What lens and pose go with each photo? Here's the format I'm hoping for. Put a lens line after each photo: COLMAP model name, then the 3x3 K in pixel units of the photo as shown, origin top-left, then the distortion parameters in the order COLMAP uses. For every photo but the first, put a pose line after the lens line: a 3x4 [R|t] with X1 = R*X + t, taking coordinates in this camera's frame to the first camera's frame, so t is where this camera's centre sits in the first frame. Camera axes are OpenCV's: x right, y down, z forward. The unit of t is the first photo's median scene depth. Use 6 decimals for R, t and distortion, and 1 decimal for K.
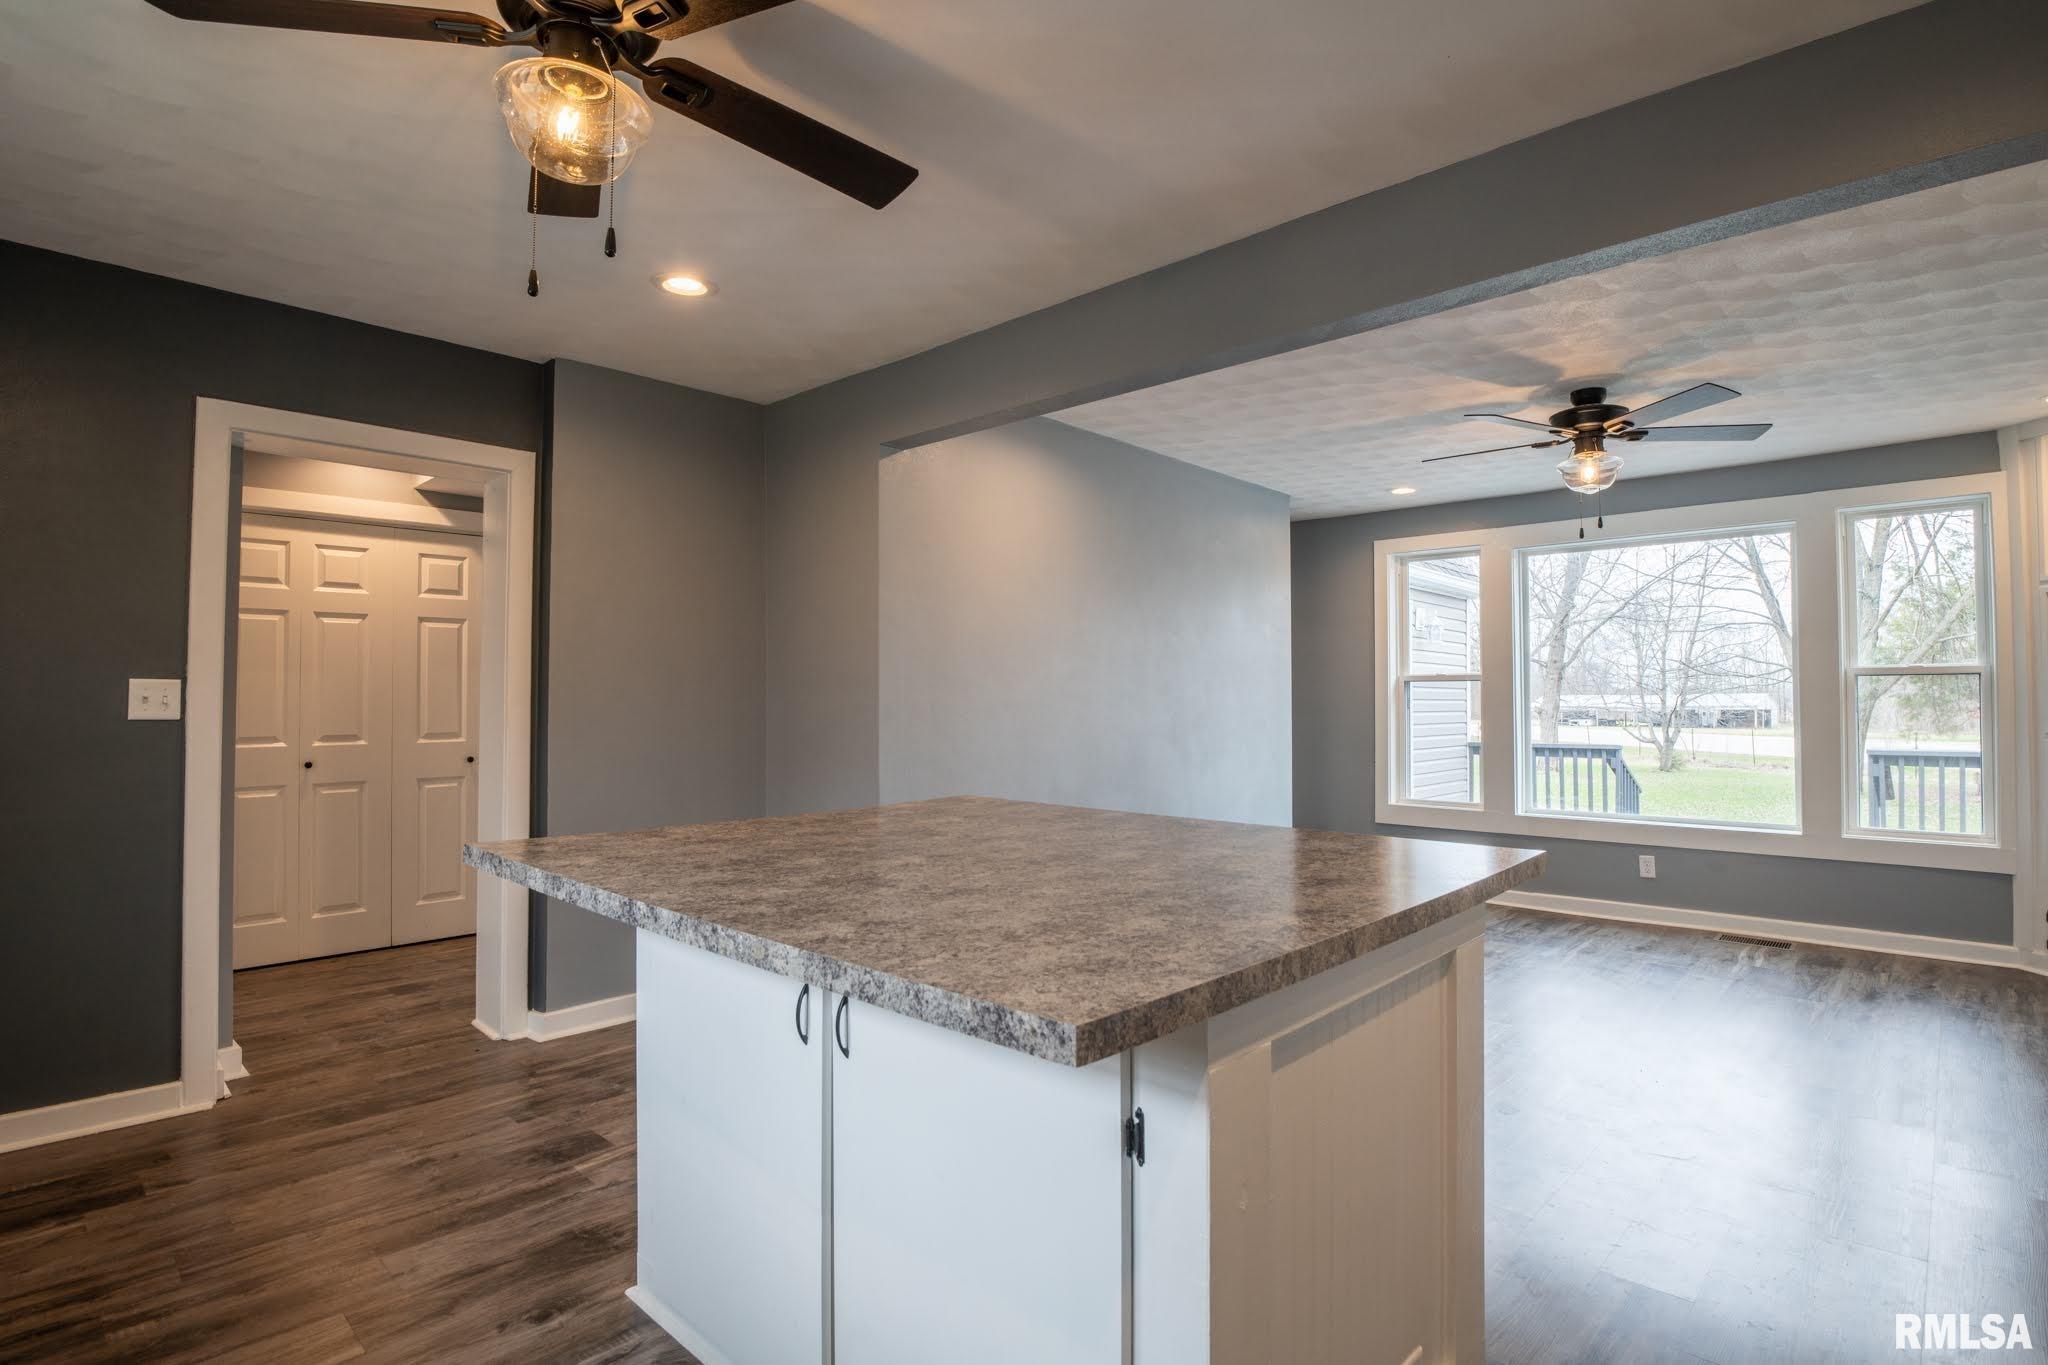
lens RADIAL K [[1004.6, 0, 1027.9], [0, 1004.6, 676.8], [0, 0, 1]] dist [-0.020765, -0.007647]
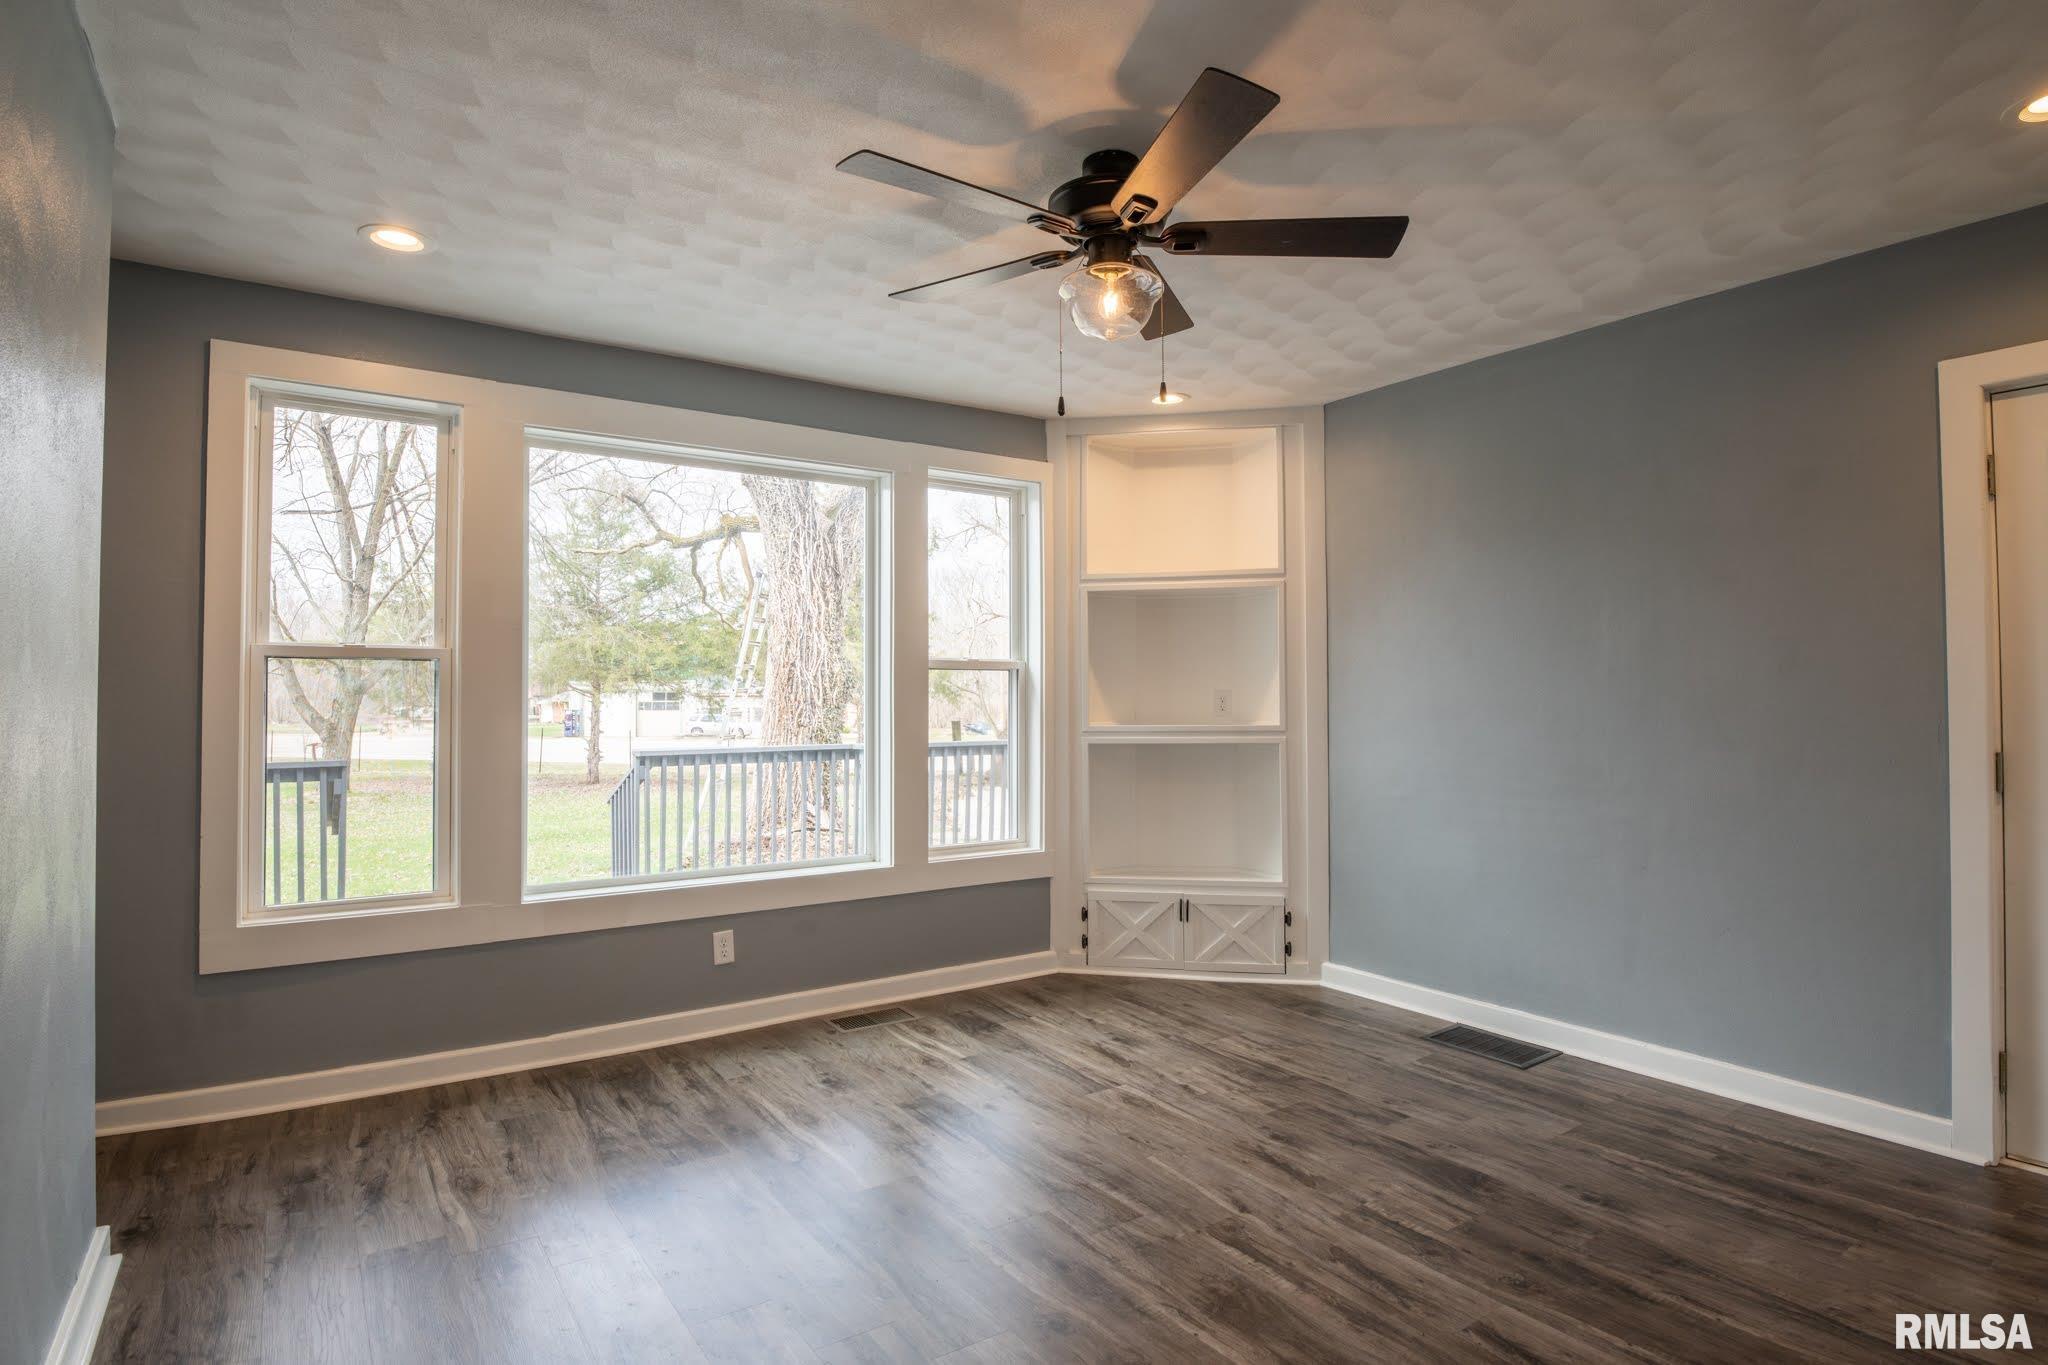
lens RADIAL K [[1049.6, 0, 1004.2], [0, 1049.6, 674.1], [0, 0, 1]] dist [-0.024342, -0.003260]
pose [[0.218314, 0.020828, 0.975656, -0.029356], [-0.023752, 0.999589, -0.016025, 0.018385], [-0.975590, -0.019675, 0.218719, 0.831099]]
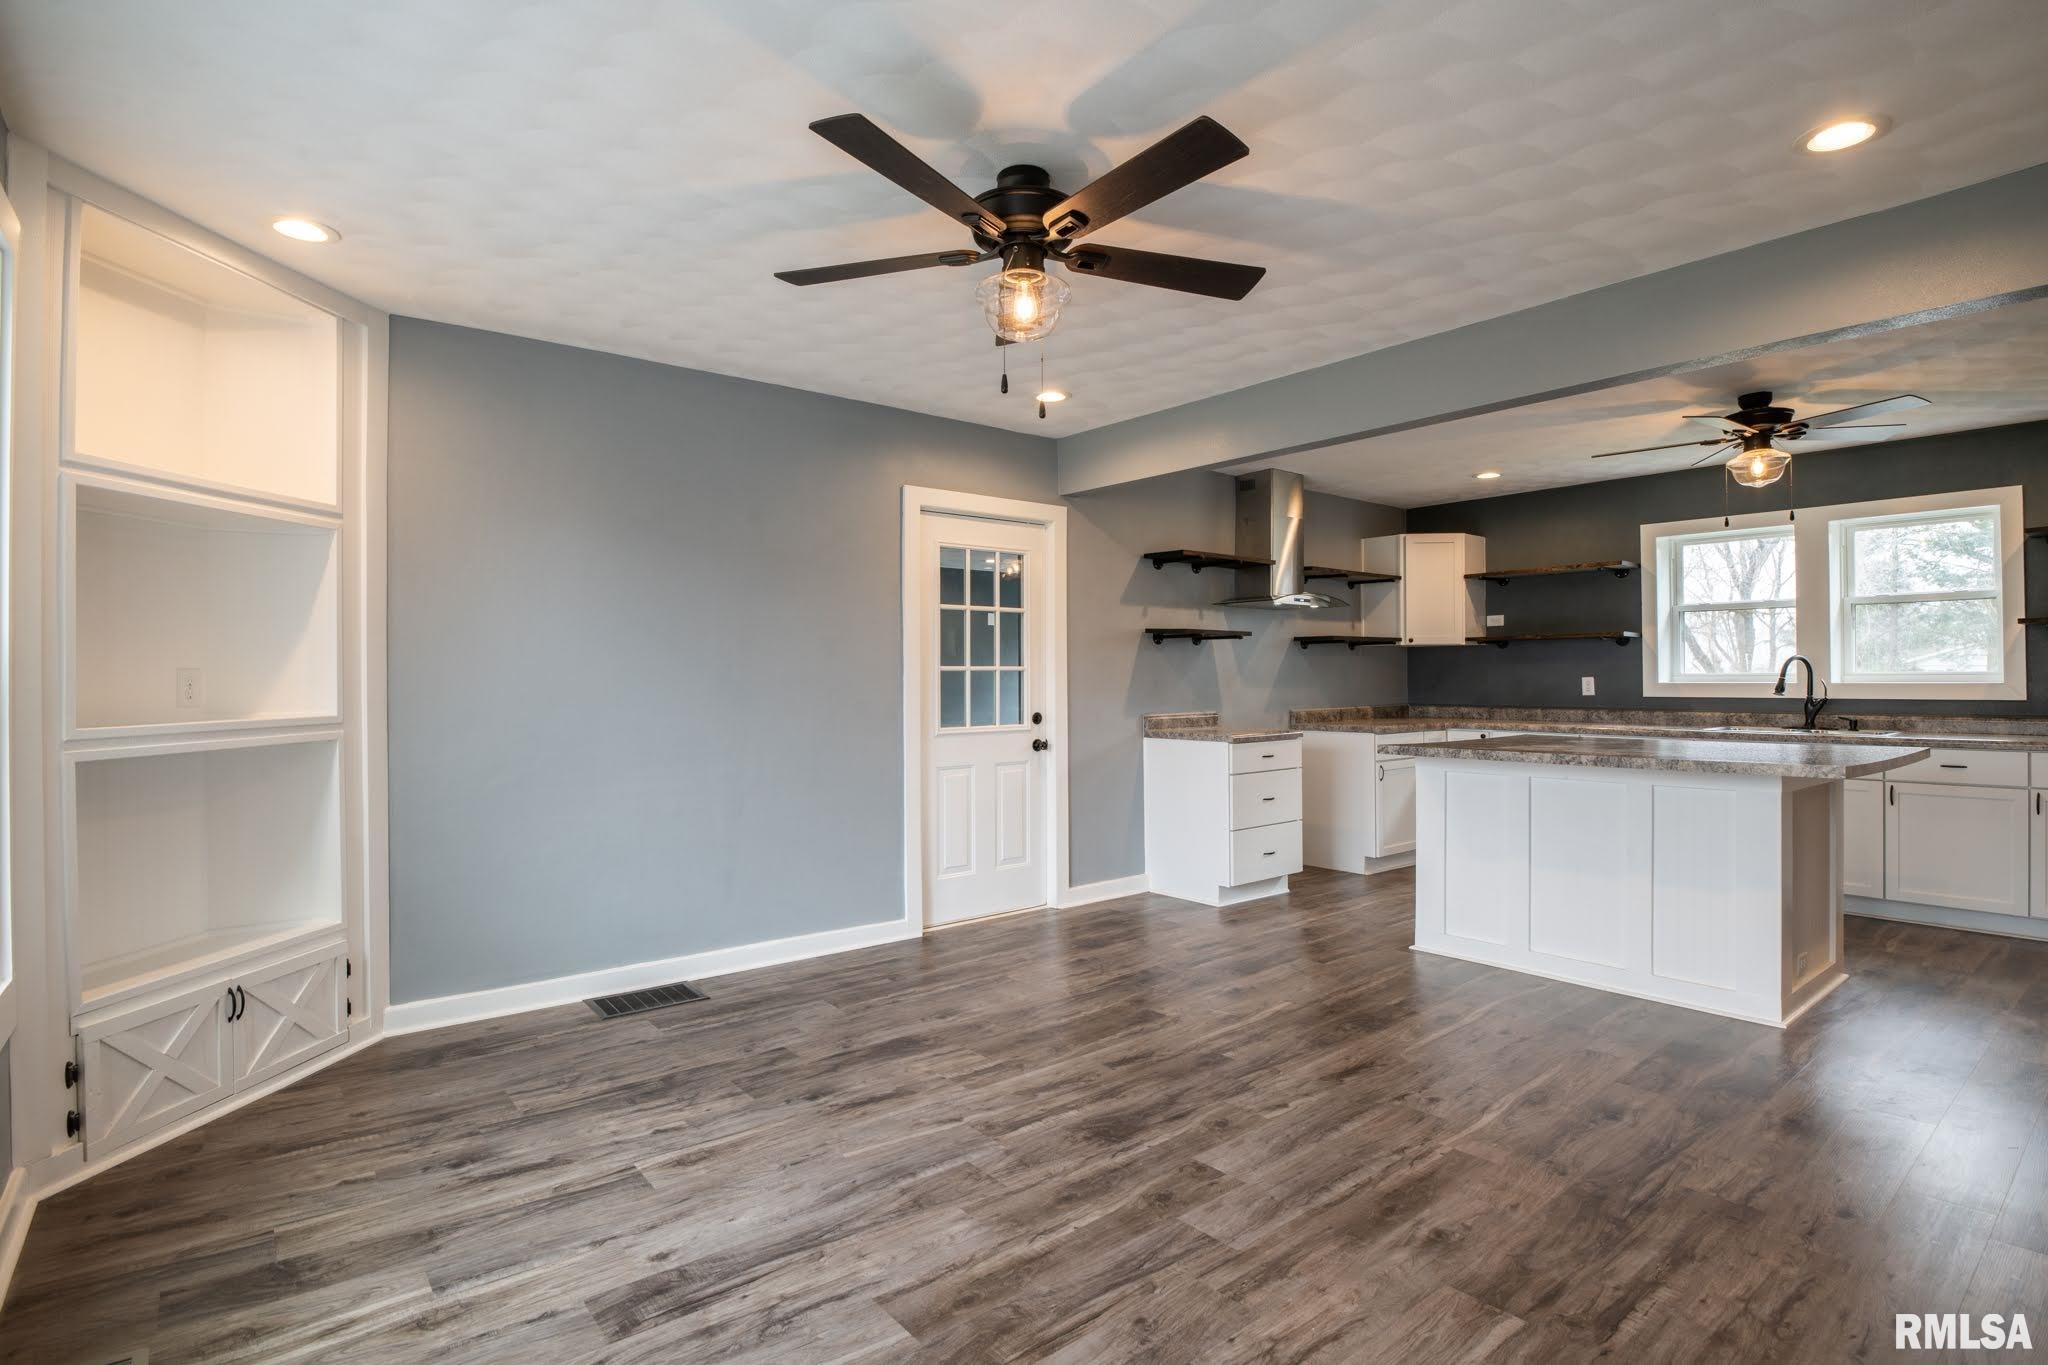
lens RADIAL K [[1004.6, 0, 1027.9], [0, 1004.6, 676.8], [0, 0, 1]] dist [-0.020765, -0.007647]
pose [[-0.991021, 0.003306, 0.133666, 0.431946], [-0.000311, 0.999634, -0.027035, 0.036958], [-0.133706, -0.026834, -0.990658, 1.448238]]
